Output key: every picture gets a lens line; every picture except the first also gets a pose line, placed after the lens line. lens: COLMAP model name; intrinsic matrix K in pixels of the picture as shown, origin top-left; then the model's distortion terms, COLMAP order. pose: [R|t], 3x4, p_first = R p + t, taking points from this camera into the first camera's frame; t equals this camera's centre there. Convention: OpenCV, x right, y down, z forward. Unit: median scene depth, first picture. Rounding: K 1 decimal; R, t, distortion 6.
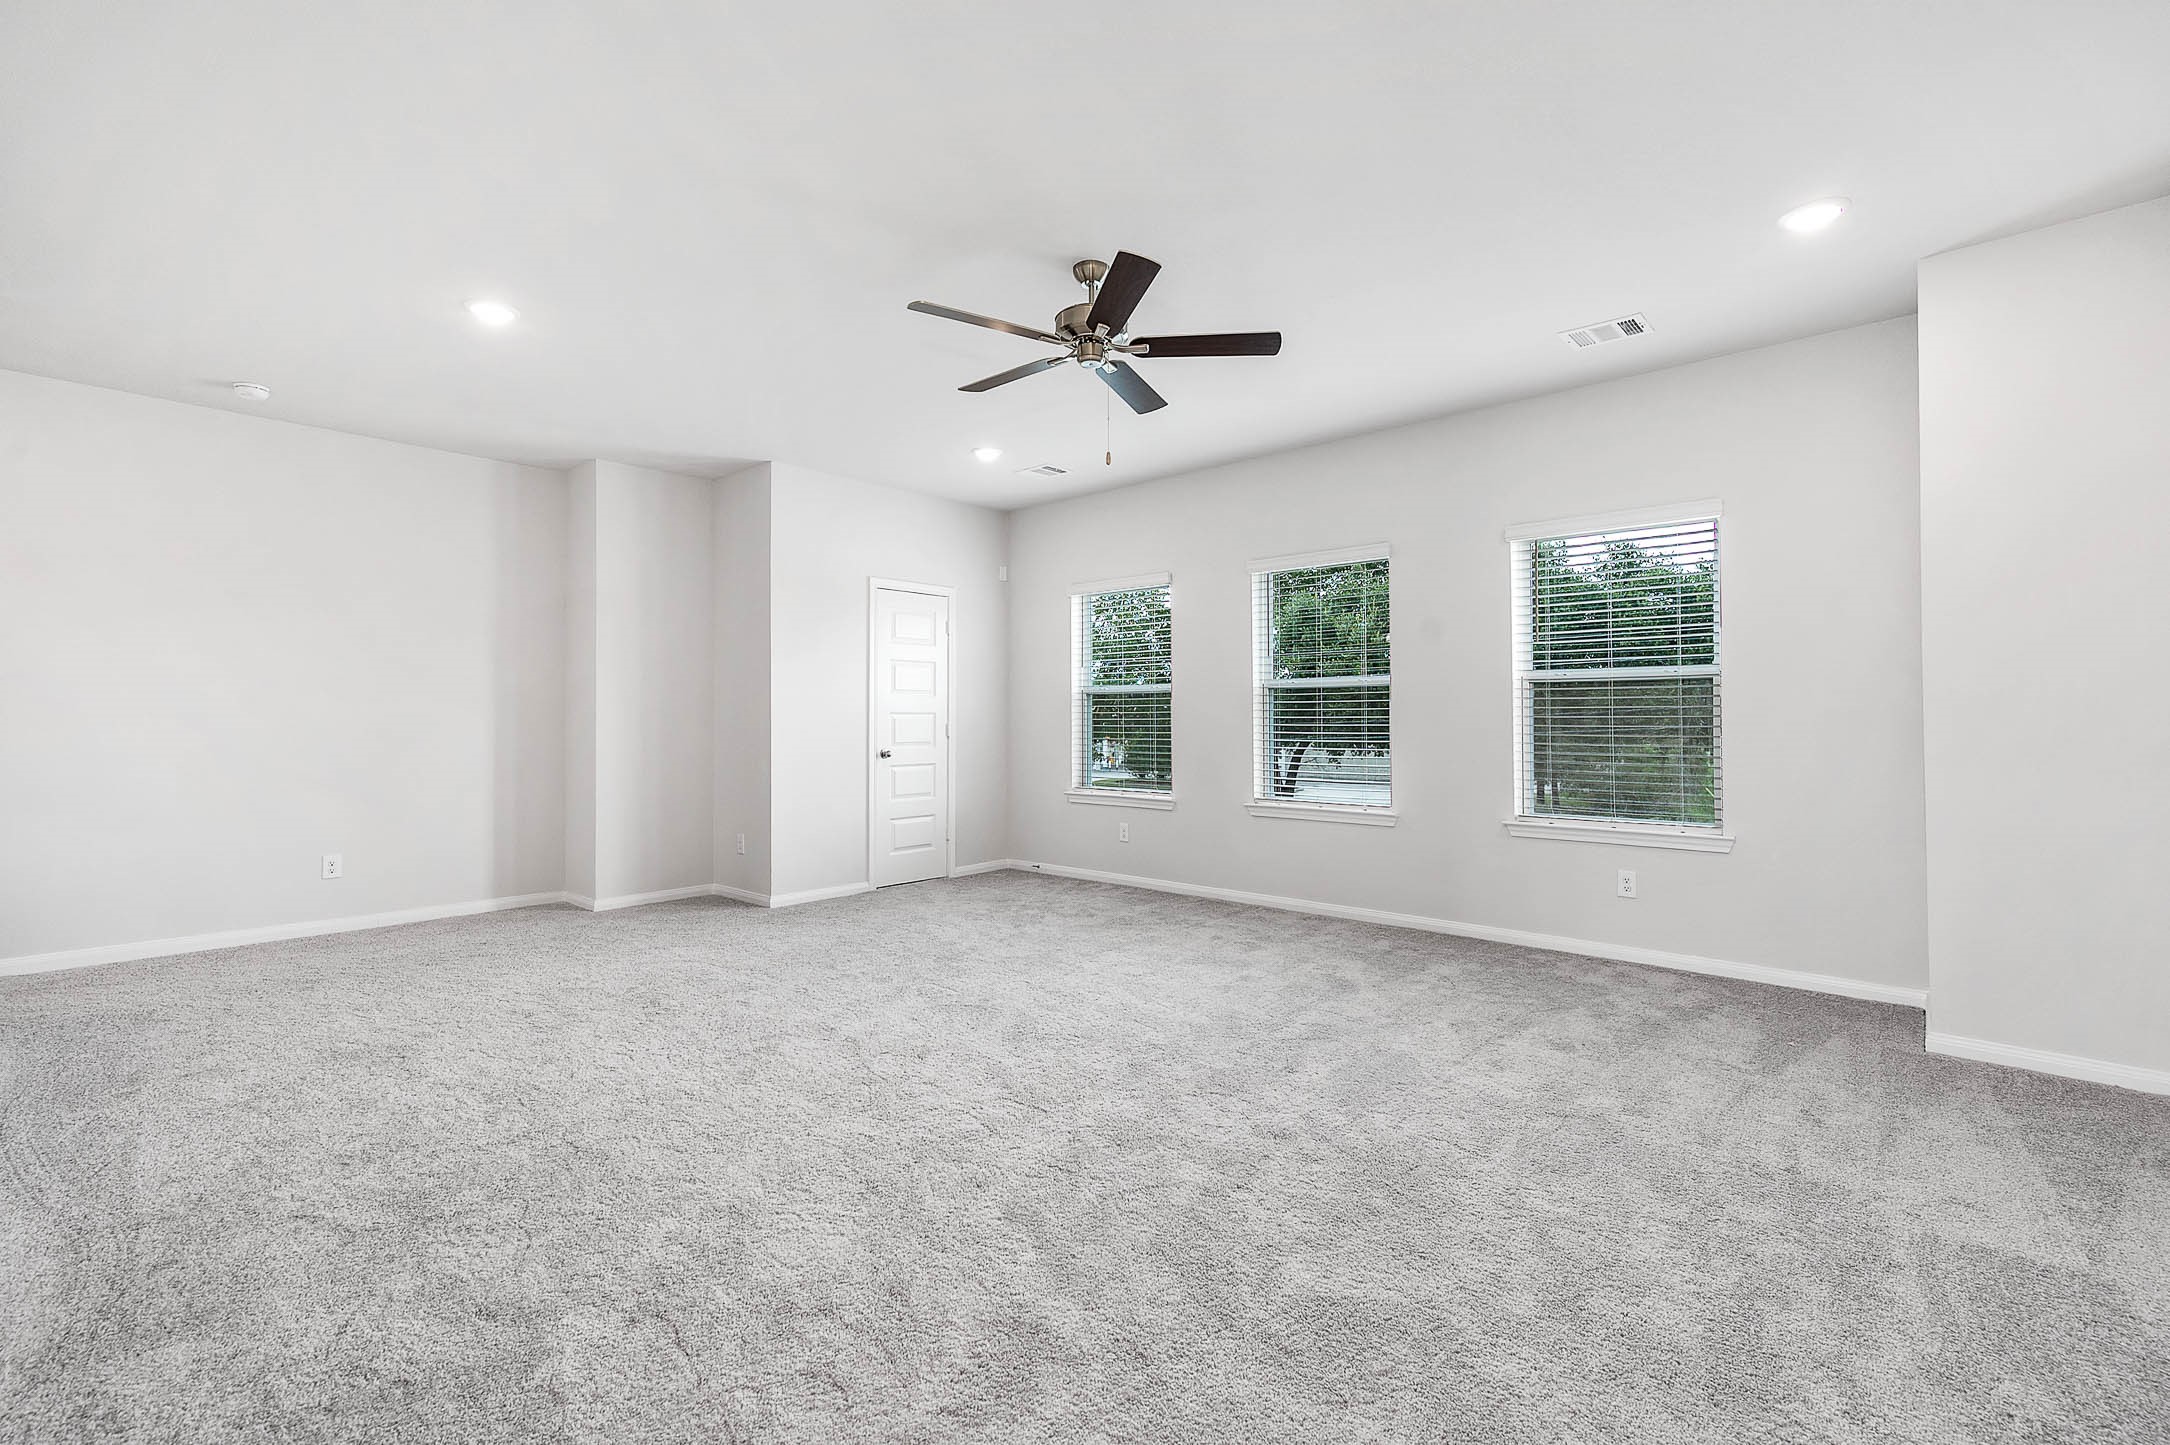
lens RADIAL K [[931.4, 0, 1088.1], [0, 931.4, 704.4], [0, 0, 1]] dist [-0.000243, 0.000257]
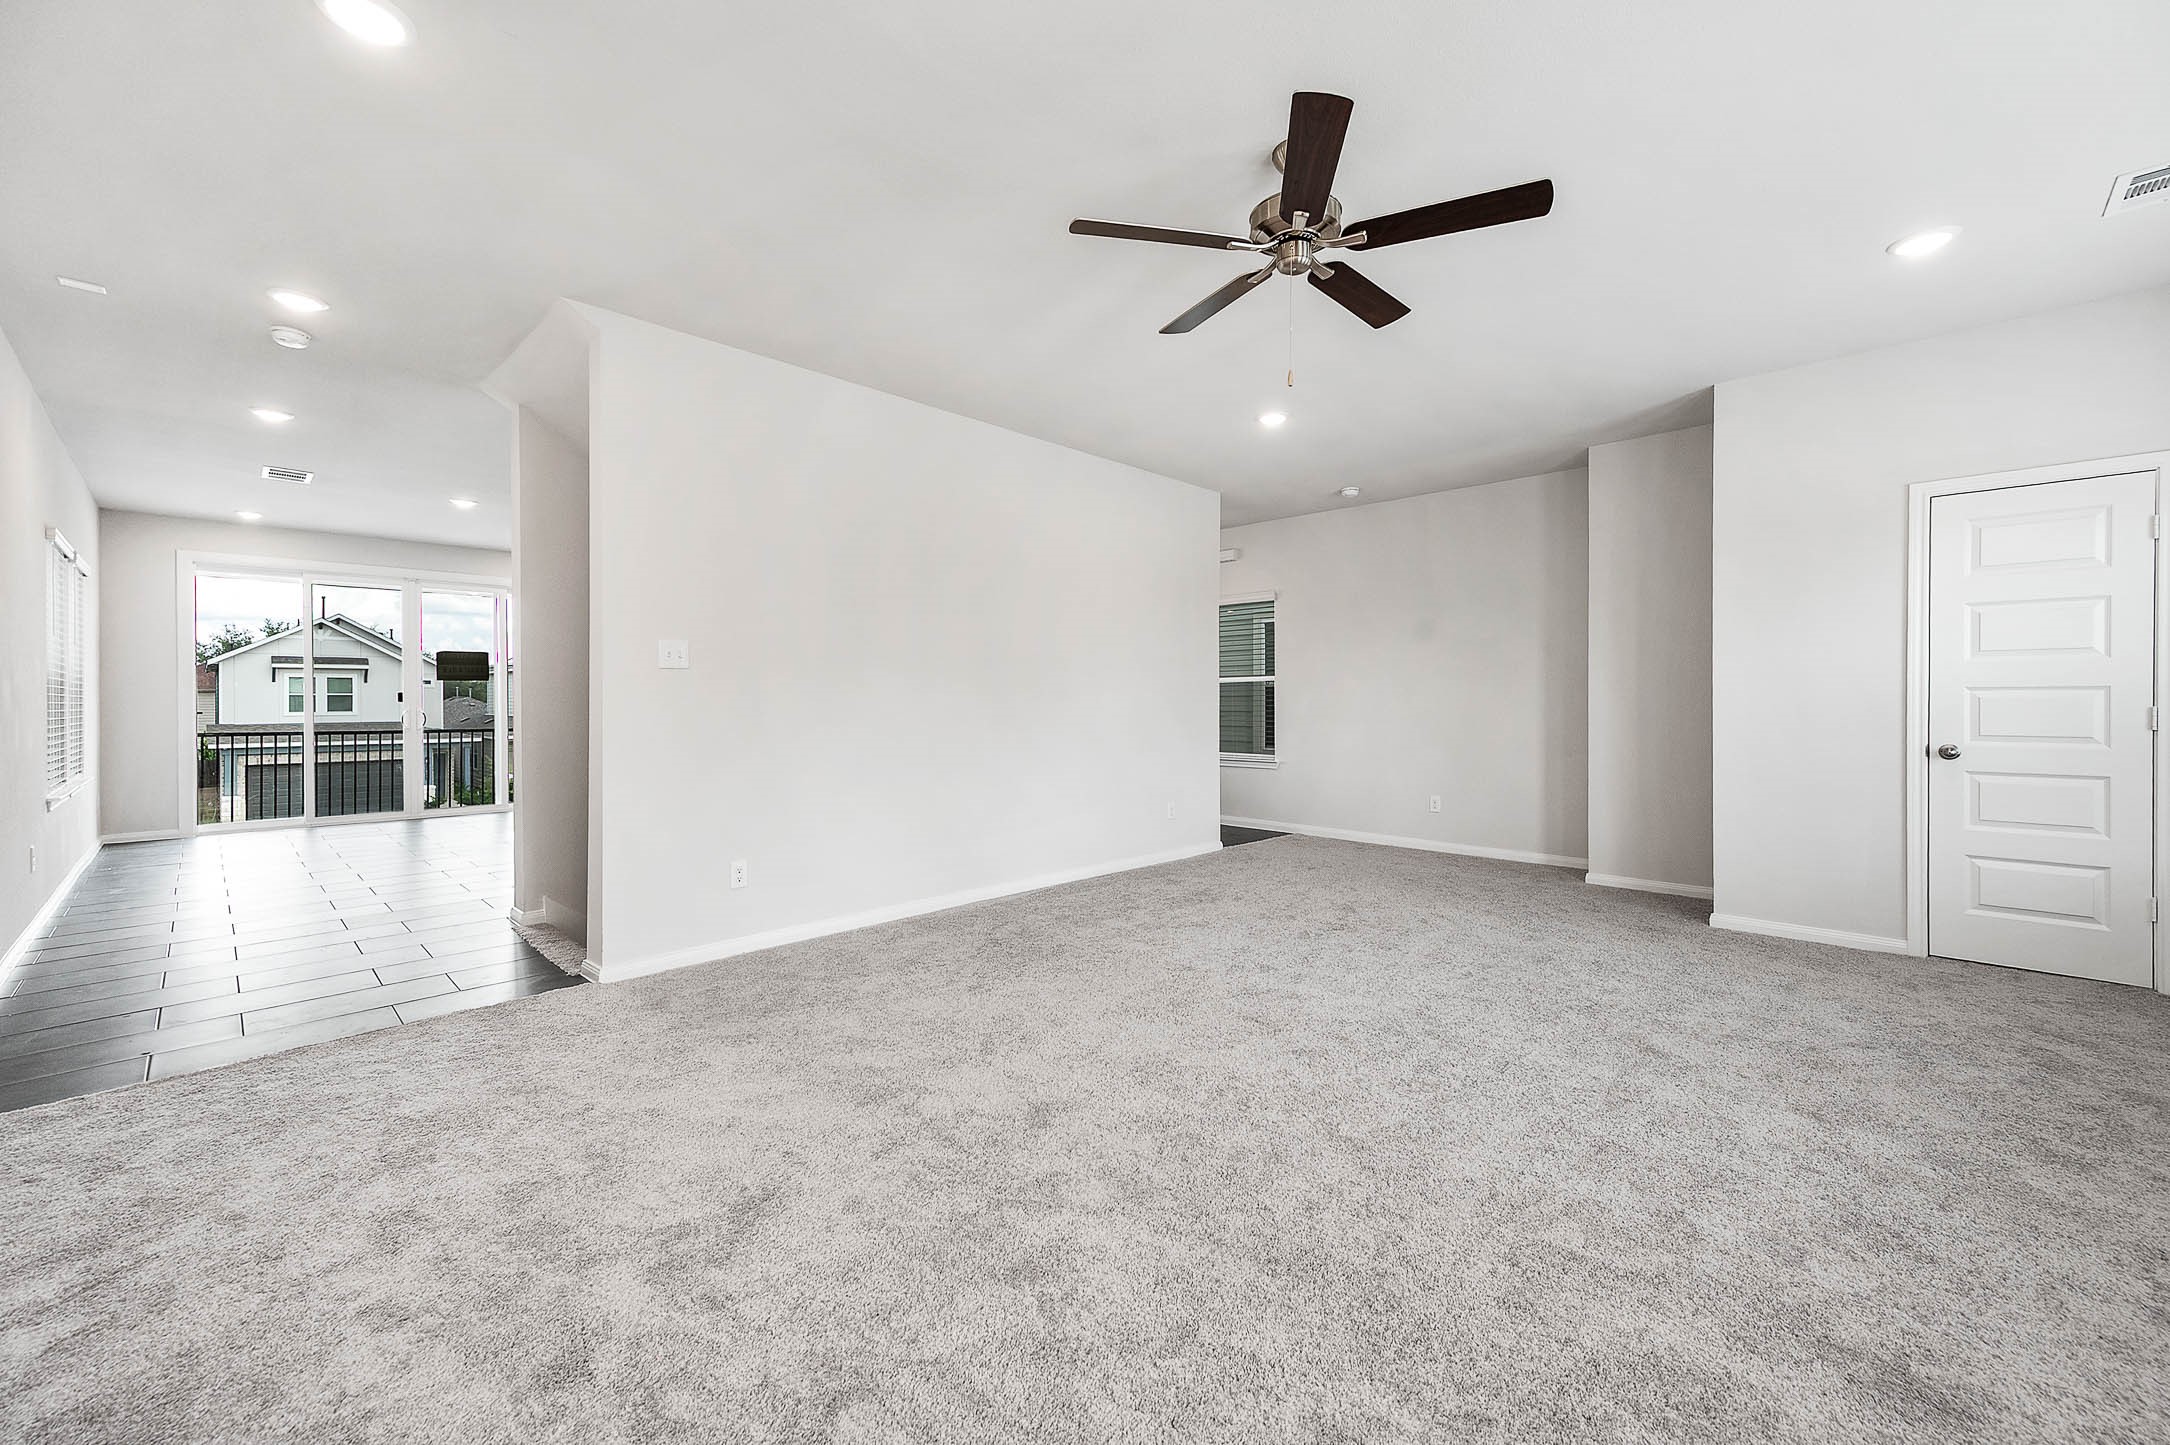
lens RADIAL K [[848.4, 0, 1090.9], [0, 848.4, 713.5], [0, 0, 1]] dist [0.000574, 0.000185]
pose [[-0.017976, 0.021121, -0.999615, 0.417750], [0.028800, 0.999373, 0.020598, -0.001720], [0.999424, -0.028419, -0.018573, 0.466465]]
